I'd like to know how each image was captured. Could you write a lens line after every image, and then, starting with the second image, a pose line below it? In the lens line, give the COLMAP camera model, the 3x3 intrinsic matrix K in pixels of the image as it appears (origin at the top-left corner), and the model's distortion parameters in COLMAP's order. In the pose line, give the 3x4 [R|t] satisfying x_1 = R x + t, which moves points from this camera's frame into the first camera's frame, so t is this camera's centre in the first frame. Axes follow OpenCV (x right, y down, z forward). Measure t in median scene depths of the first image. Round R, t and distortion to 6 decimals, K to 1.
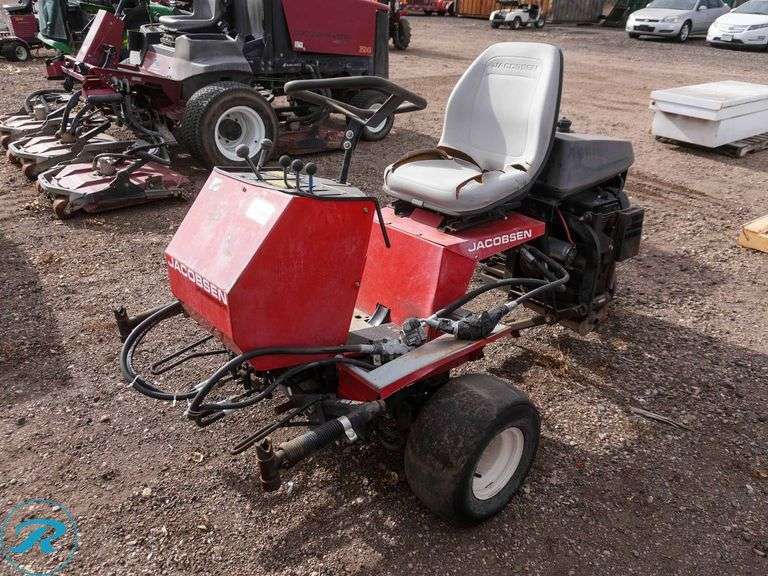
lens RADIAL K [[582.2, 0, 384.0], [0, 582.2, 288.0], [0, 0, 1]] dist [-0.035645, 0.031833]
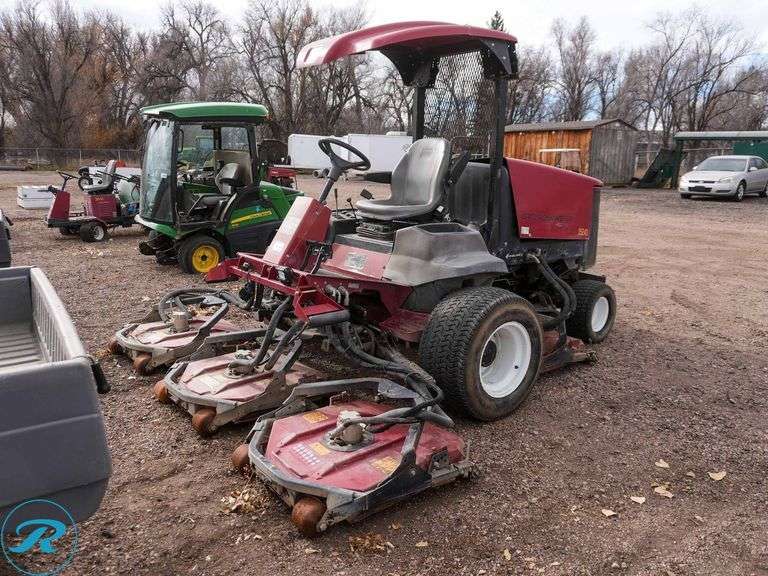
lens RADIAL K [[580.1, 0, 384.0], [0, 580.1, 288.0], [0, 0, 1]] dist [-0.033818, 0.037030]
pose [[0.999688, -0.024006, -0.006963, -0.096789], [0.021427, 0.966492, -0.255801, -0.043688], [0.012870, 0.255572, 0.966704, 0.076577]]
